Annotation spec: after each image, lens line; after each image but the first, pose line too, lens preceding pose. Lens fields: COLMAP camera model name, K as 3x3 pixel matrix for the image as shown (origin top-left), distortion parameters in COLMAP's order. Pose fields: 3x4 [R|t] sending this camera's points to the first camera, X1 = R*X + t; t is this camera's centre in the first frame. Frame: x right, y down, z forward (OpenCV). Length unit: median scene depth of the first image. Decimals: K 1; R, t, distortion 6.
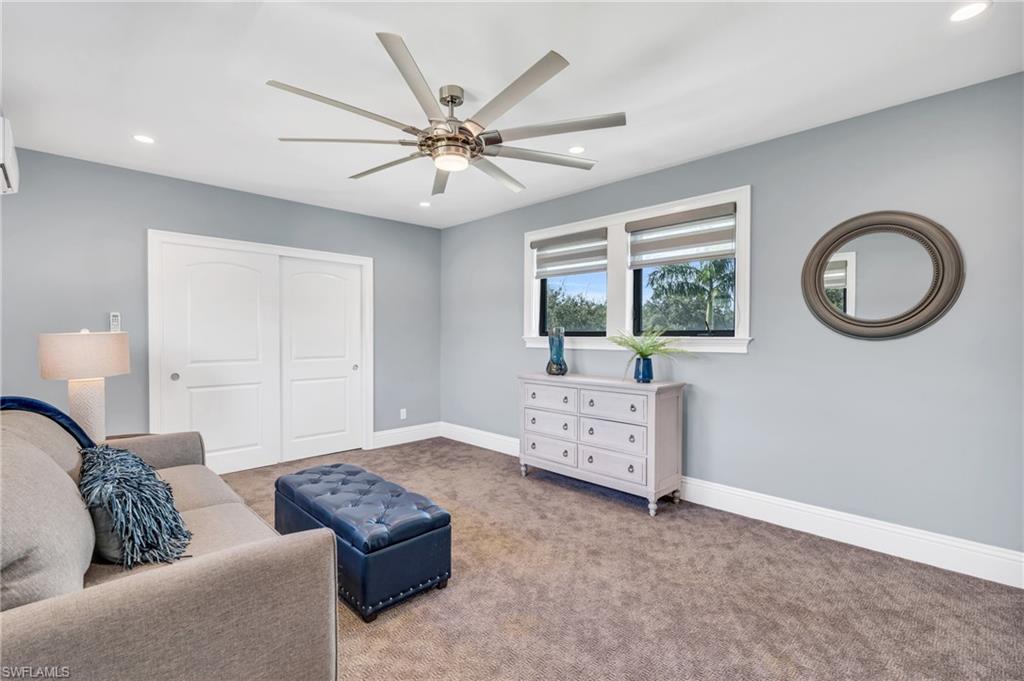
lens RADIAL K [[465.6, 0, 515.8], [0, 465.6, 340.0], [0, 0, 1]] dist [-0.002060, 0.000315]
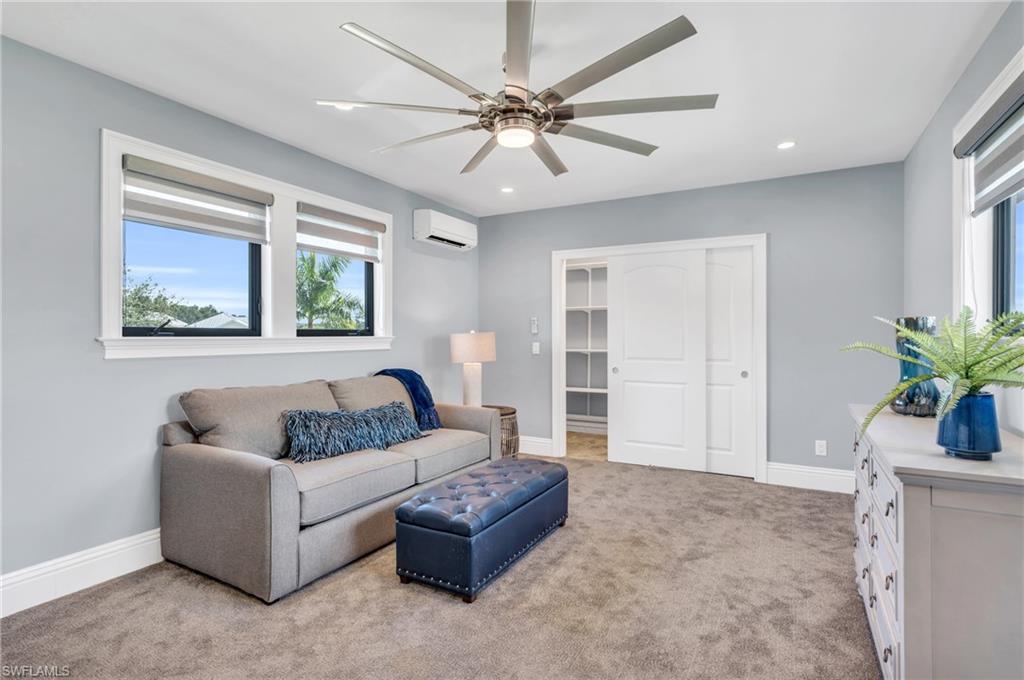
lens RADIAL K [[517.7, 0, 509.6], [0, 517.7, 336.4], [0, 0, 1]] dist [0.017327, 0.000368]
pose [[0.267643, 0.000590, -0.963518, 0.464875], [-0.009709, 0.999951, -0.002084, -0.000474], [0.963469, 0.009912, 0.267635, 0.422858]]
